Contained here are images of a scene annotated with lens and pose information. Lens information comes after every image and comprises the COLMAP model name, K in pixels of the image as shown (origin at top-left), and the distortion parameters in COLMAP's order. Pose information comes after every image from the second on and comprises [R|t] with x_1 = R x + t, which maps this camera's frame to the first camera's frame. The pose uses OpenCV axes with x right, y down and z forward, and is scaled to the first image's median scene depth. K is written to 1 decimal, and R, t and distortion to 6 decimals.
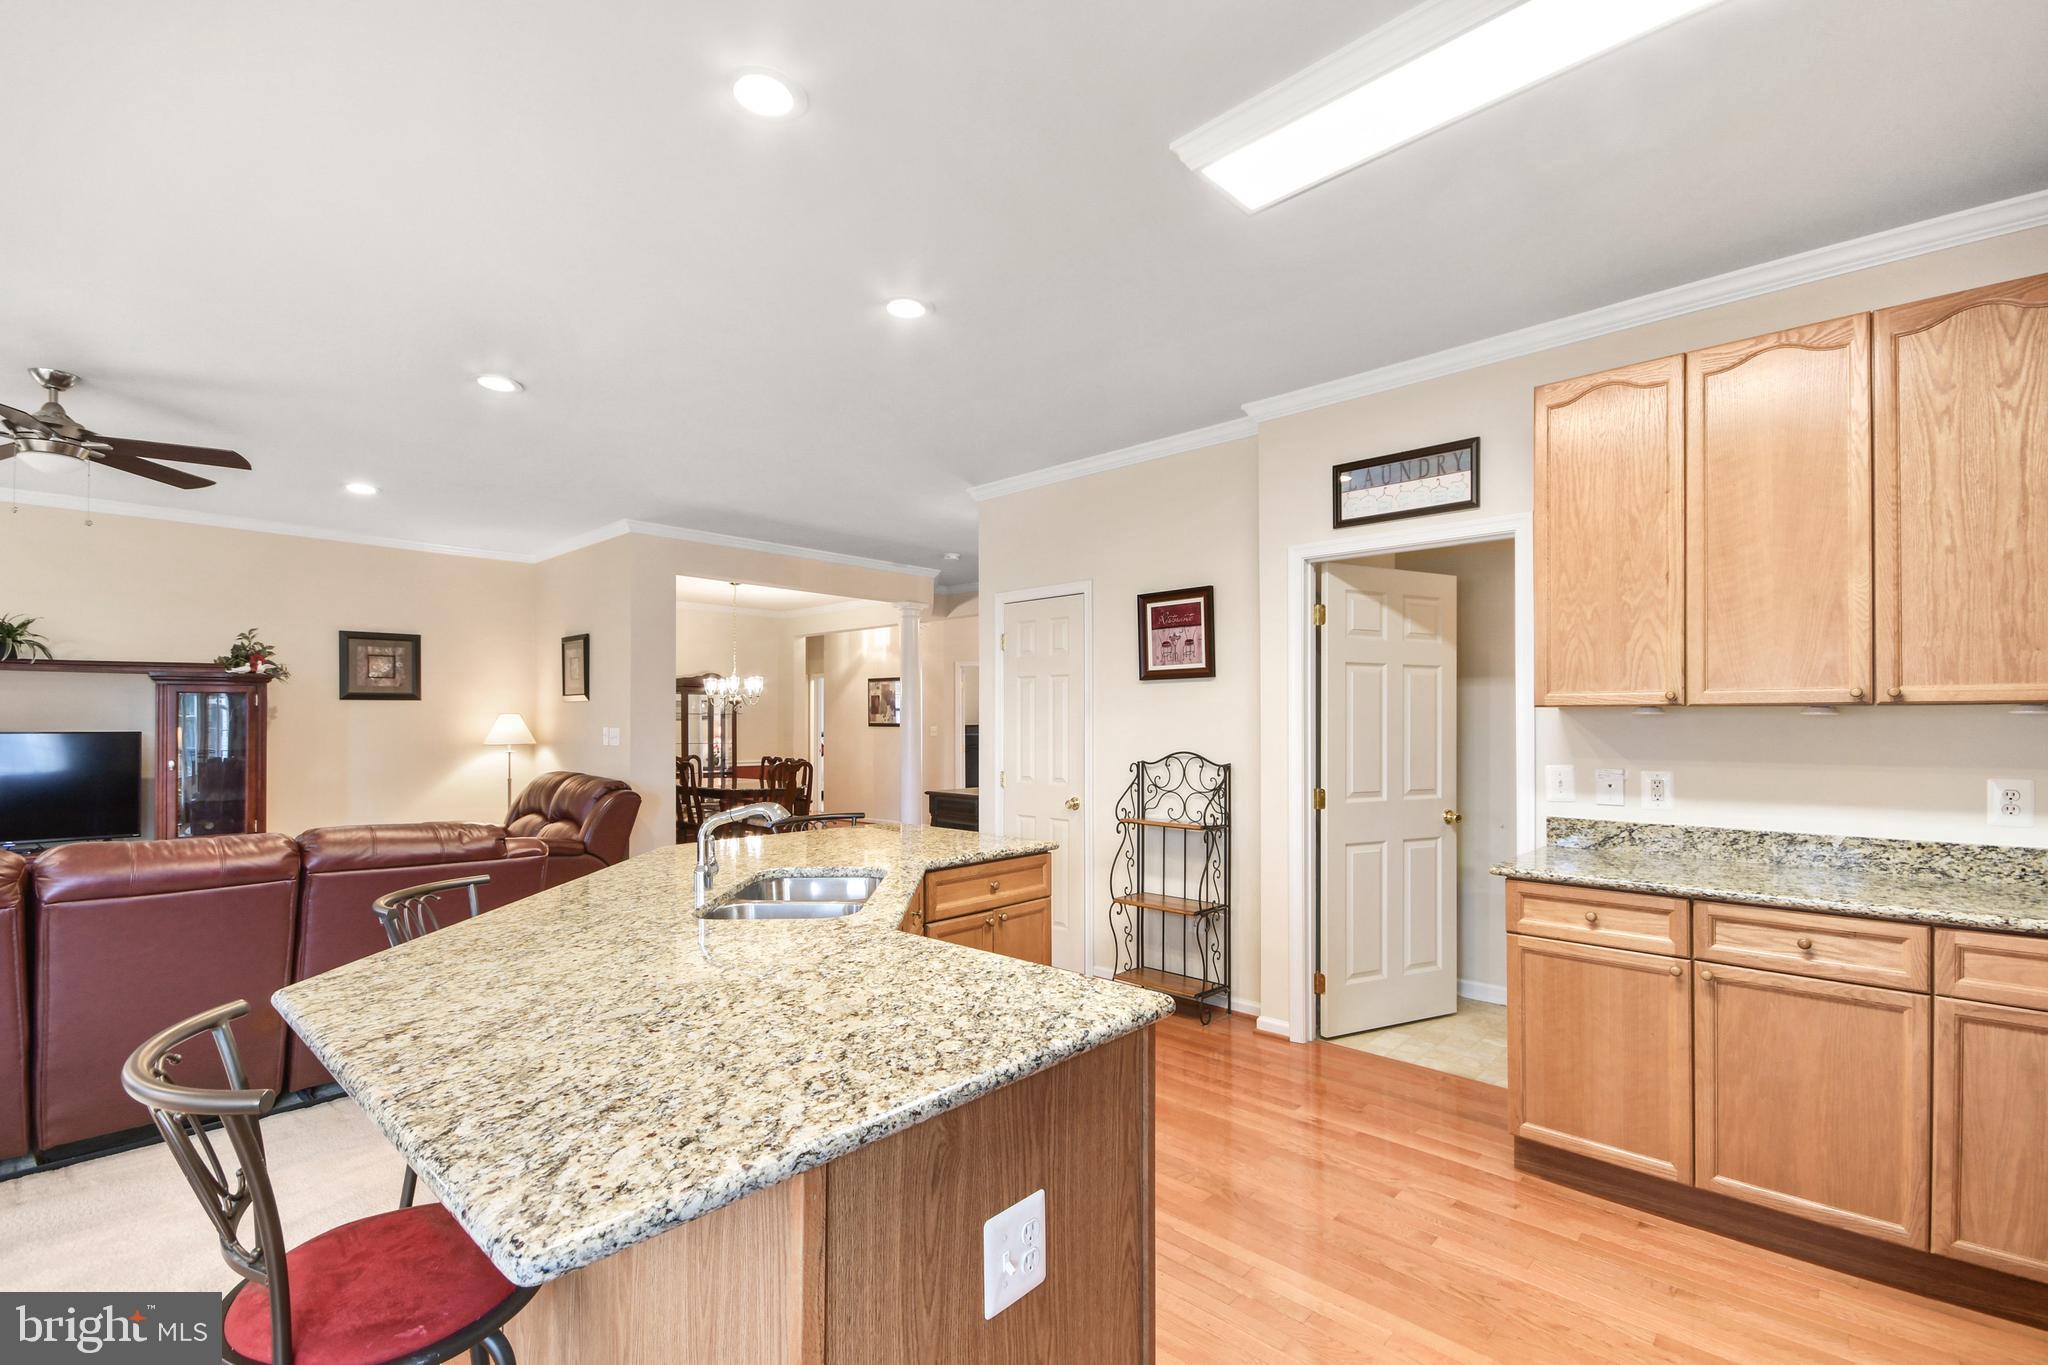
lens RADIAL K [[912.1, 0, 1019.4], [0, 912.1, 719.8], [0, 0, 1]] dist [0.015872, 0.000570]
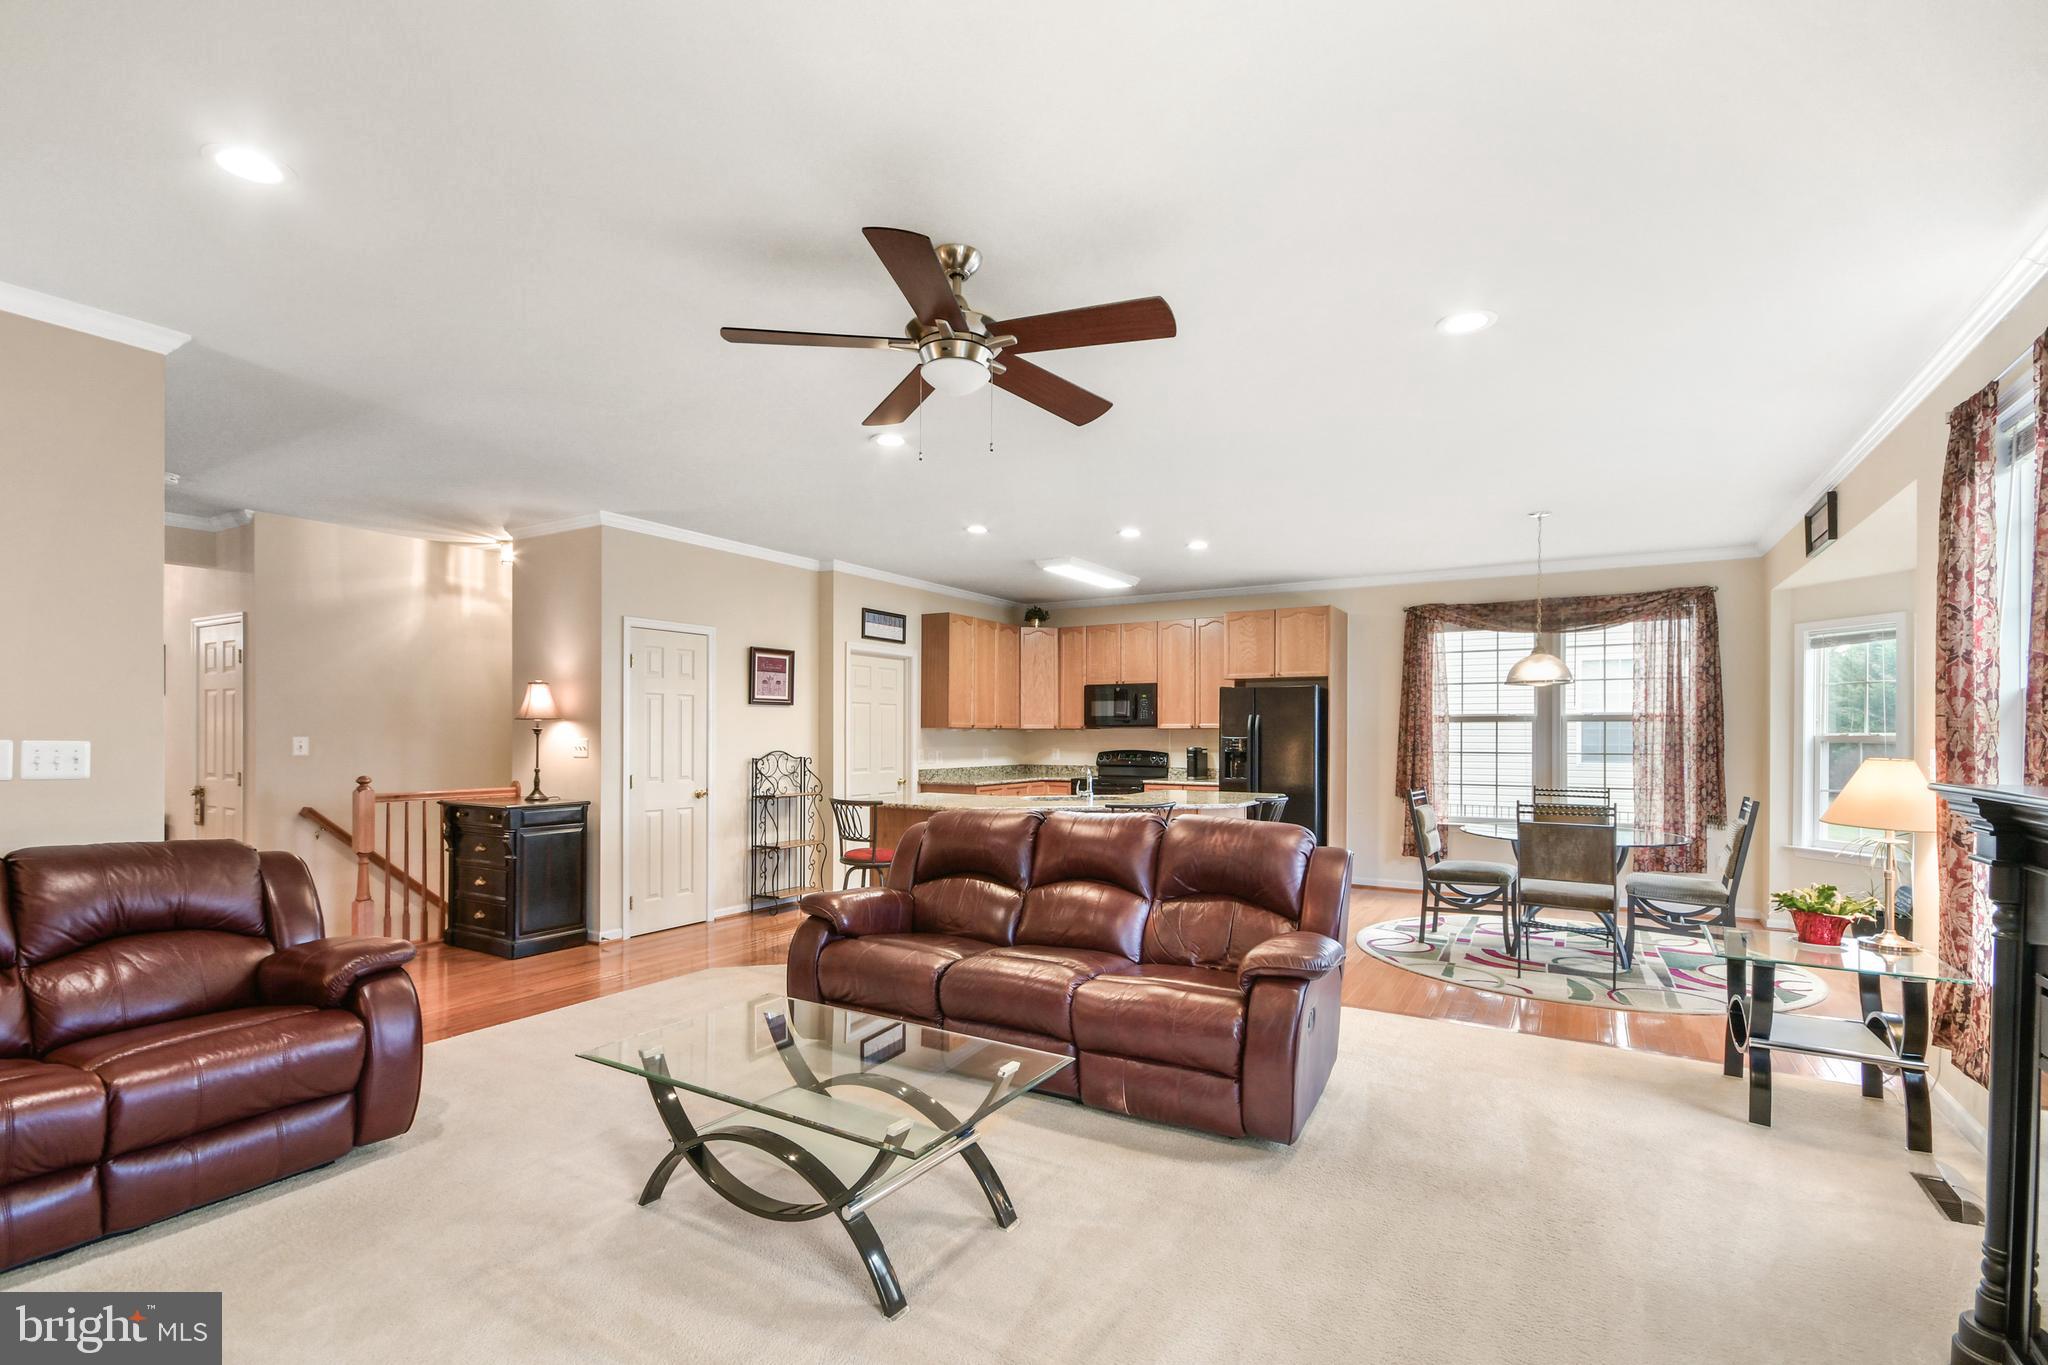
lens RADIAL K [[912.1, 0, 1035.2], [0, 912.1, 733.5], [0, 0, 1]] dist [0.015872, 0.000570]
pose [[-0.222985, -0.003320, 0.974816, -1.729391], [-0.010080, 0.999949, 0.001100, -0.002395], [-0.974770, -0.009581, -0.223007, 1.074536]]
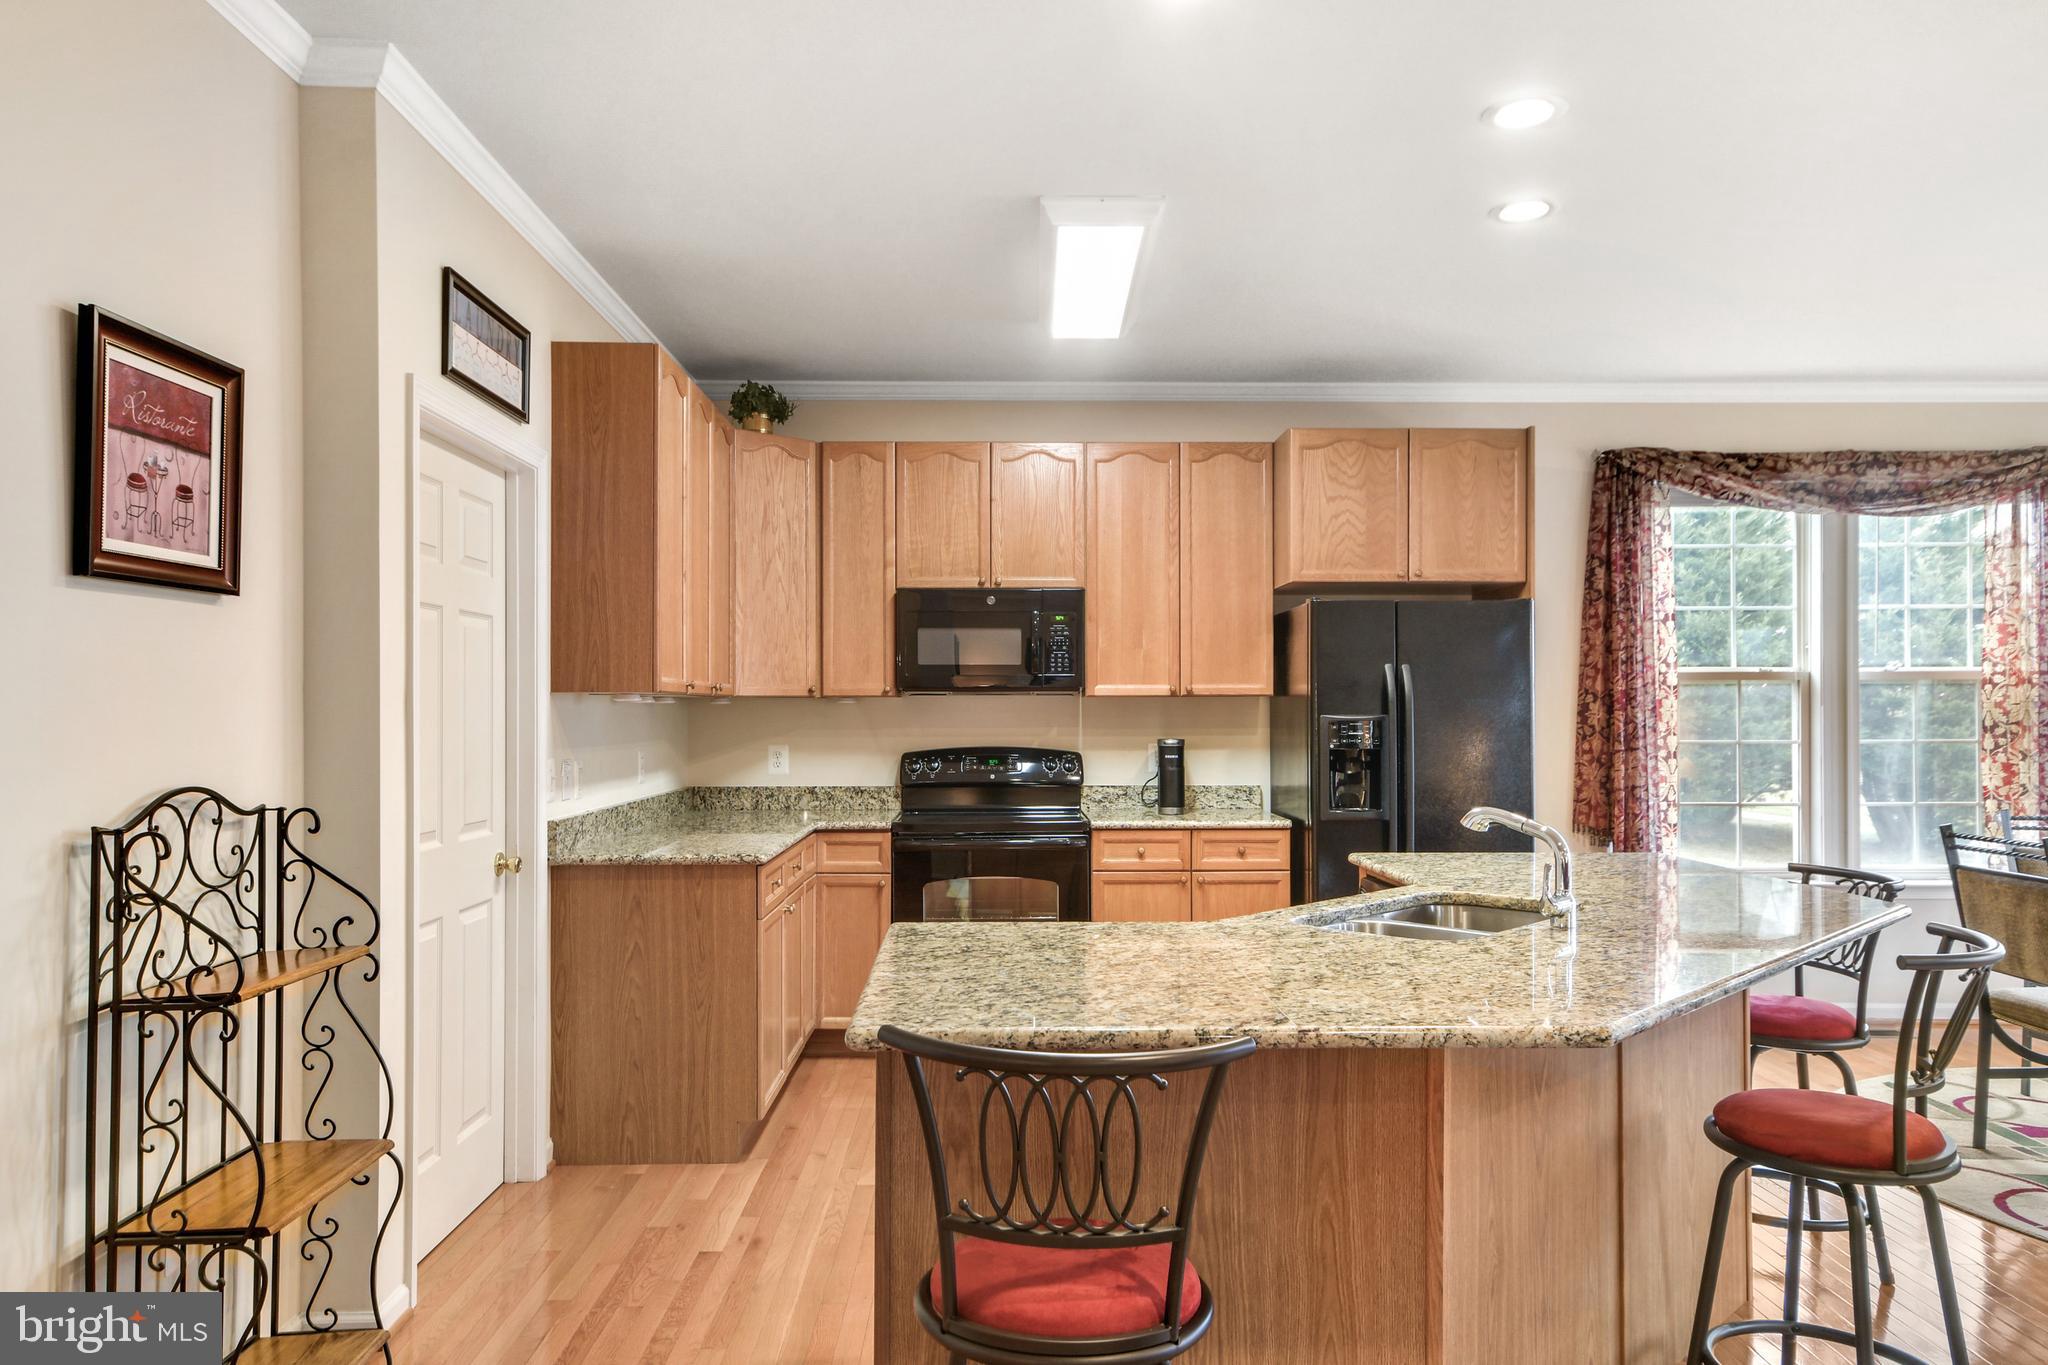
lens RADIAL K [[1394.8, 0, 1022.0], [0, 1394.8, 711.9], [0, 0, 1]] dist [0.021616, 0.016286]
pose [[-0.705427, -0.003681, 0.708774, -0.542800], [-0.005913, 0.999982, -0.000691, 0.002904], [-0.708758, -0.004679, -0.705436, 1.362784]]
